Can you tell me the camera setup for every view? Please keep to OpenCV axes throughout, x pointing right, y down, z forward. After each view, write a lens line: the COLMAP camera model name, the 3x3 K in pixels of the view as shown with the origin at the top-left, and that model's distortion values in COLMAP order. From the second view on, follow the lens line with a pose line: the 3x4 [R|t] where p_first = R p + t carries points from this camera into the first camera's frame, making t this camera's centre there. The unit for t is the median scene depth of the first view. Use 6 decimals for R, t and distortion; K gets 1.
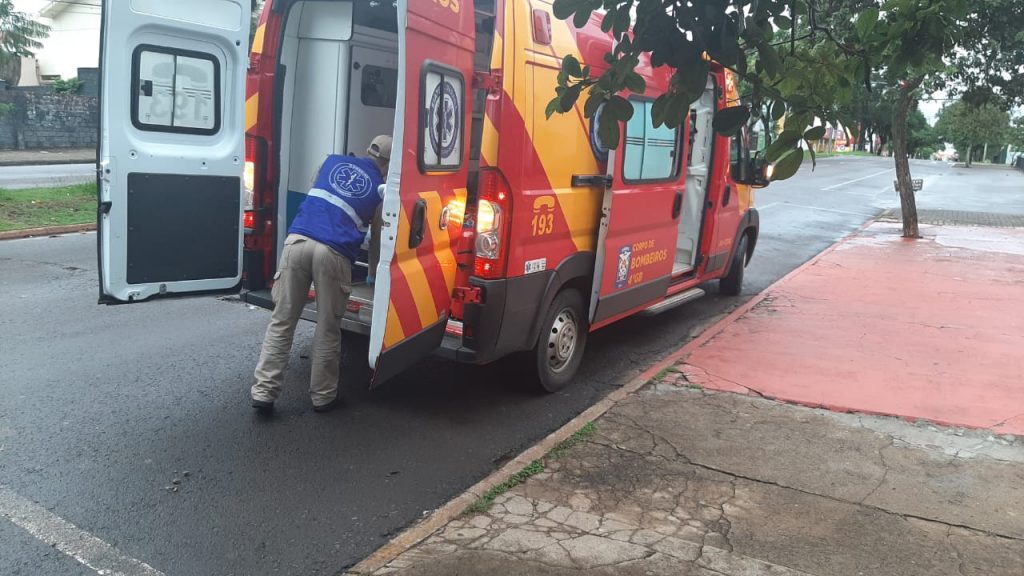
lens RADIAL K [[806.2, 0, 512.0], [0, 806.2, 288.0], [0, 0, 1]] dist [0.080145, 0.000462]
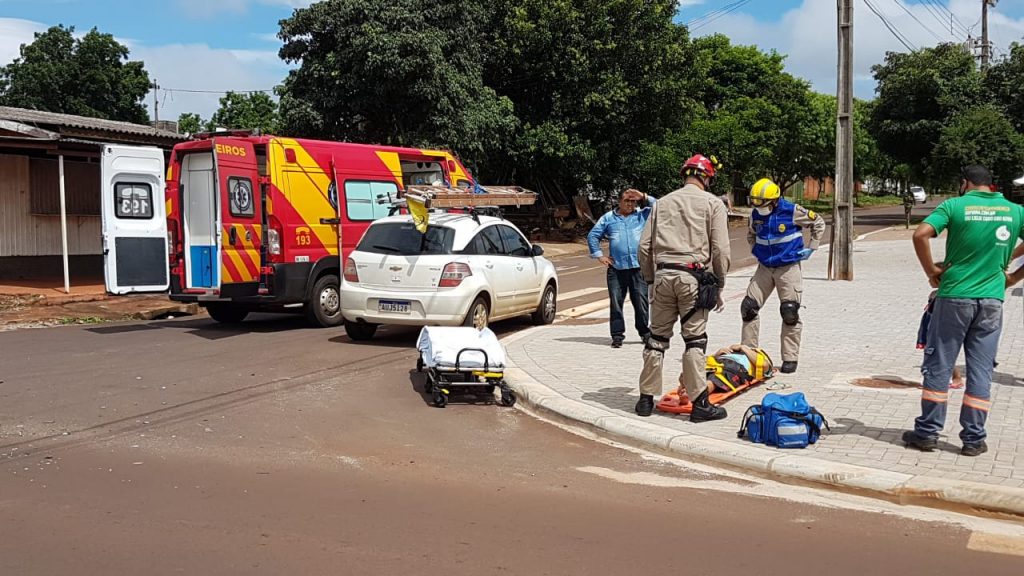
lens RADIAL K [[813.2, 0, 512.0], [0, 813.2, 288.0], [0, 0, 1]] dist [0.001566, 0.001550]
pose [[0.990615, -0.114981, 0.073905, 0.433375], [0.122616, 0.986475, -0.108778, 0.371887], [-0.060398, 0.116819, 0.991315, -1.263816]]
